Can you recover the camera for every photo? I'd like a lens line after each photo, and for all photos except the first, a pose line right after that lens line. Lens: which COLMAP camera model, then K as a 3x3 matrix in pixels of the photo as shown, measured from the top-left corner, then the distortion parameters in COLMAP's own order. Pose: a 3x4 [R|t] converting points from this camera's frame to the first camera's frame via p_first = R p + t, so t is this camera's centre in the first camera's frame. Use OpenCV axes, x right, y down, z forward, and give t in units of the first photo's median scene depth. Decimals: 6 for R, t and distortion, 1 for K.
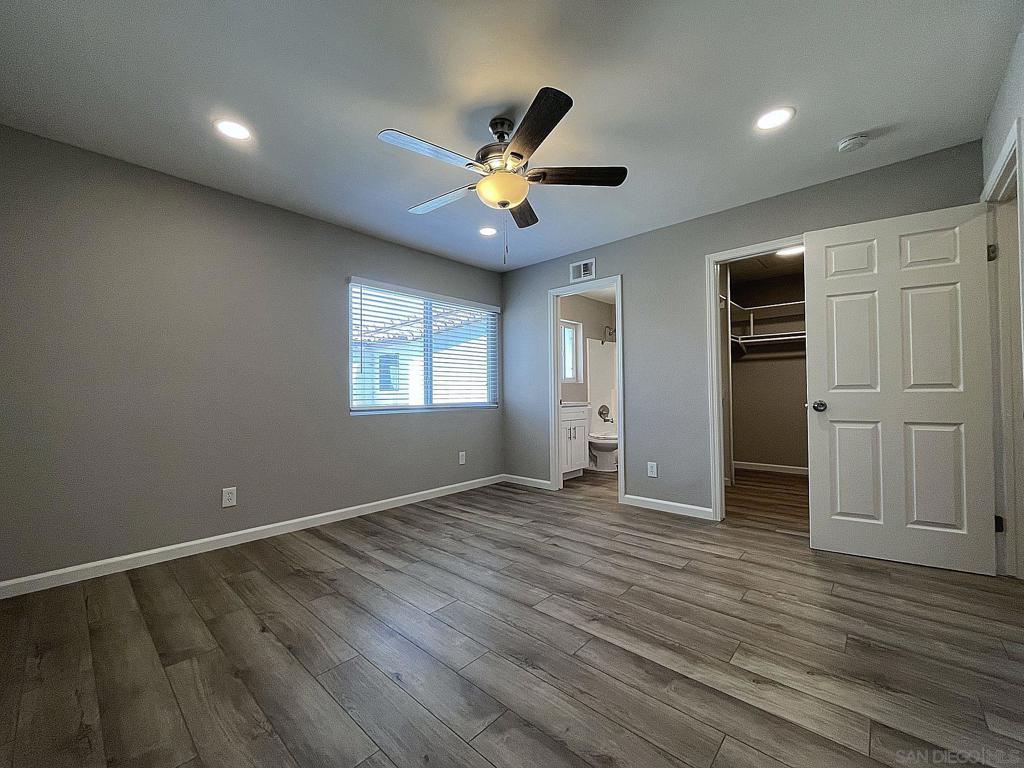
lens RADIAL K [[409.4, 0, 508.6], [0, 409.4, 384.2], [0, 0, 1]] dist [0.000507, 0.000042]
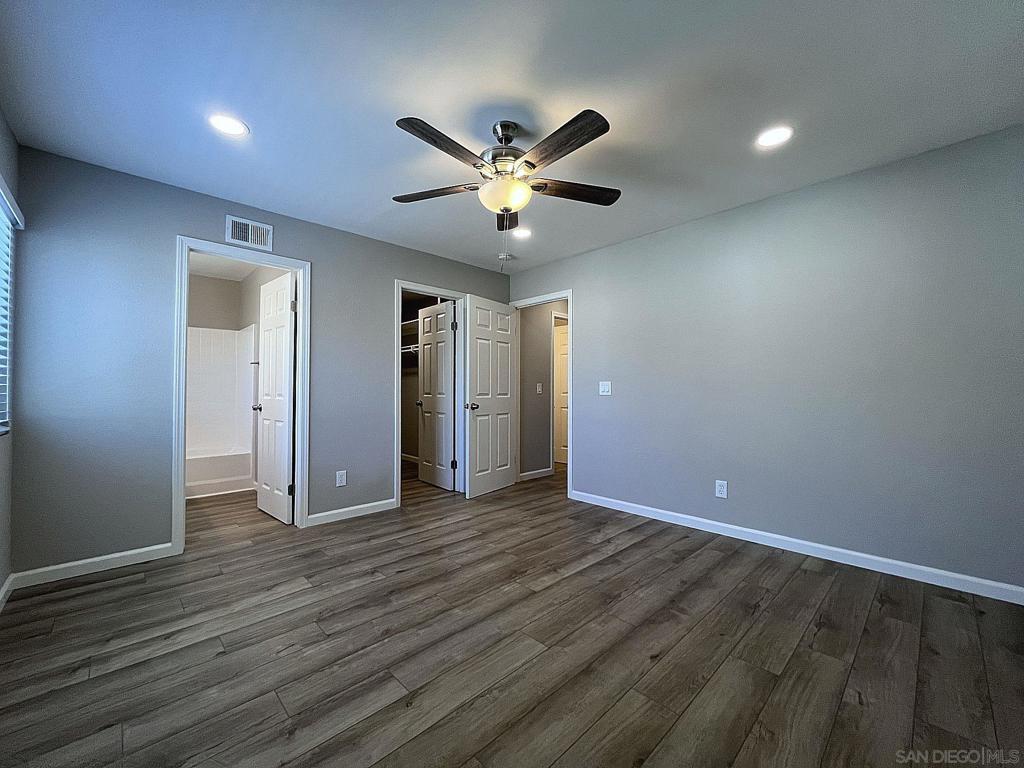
lens RADIAL K [[409.4, 0, 508.6], [0, 409.4, 384.2], [0, 0, 1]] dist [0.000507, 0.000042]
pose [[0.077012, 0.026454, 0.996679, -0.712540], [-0.022036, 0.999449, -0.024825, 0.003169], [-0.996787, -0.020051, 0.077553, 0.658066]]
